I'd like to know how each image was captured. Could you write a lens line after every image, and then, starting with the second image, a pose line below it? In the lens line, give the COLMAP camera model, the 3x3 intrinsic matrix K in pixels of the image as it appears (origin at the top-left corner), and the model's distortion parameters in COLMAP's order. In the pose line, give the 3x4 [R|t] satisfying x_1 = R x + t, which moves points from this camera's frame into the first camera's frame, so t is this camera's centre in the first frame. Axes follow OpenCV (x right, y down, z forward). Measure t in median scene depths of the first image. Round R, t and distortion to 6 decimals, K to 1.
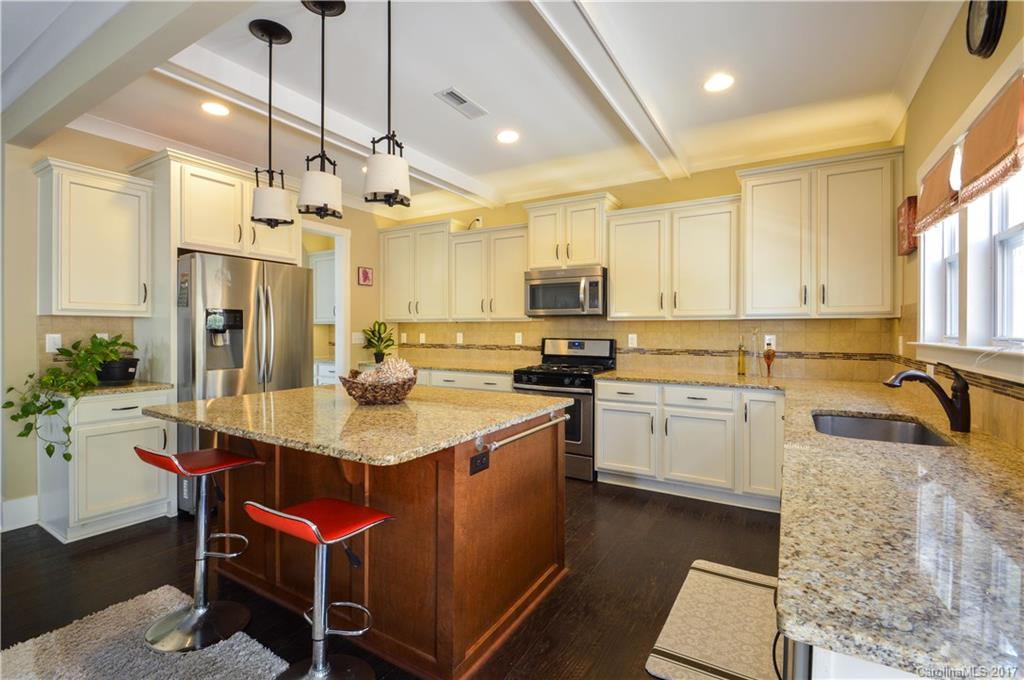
lens RADIAL K [[463.4, 0, 512.0], [0, 463.4, 329.6], [0, 0, 1]] dist [0.000874, 0.000079]
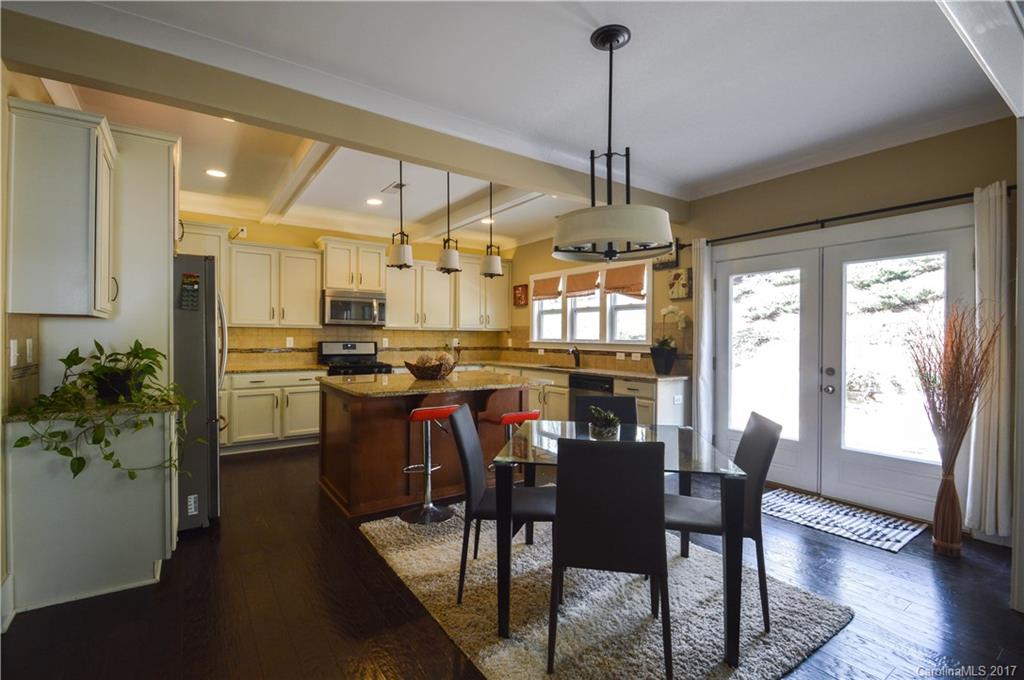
lens RADIAL K [[461.8, 0, 491.3], [0, 461.8, 337.2], [0, 0, 1]] dist [0.000092, -0.000175]
pose [[0.427903, -0.000357, 0.903825, -0.985906], [-0.007386, 0.999965, 0.003892, -0.002144], [-0.903795, -0.008341, 0.427885, 0.047206]]
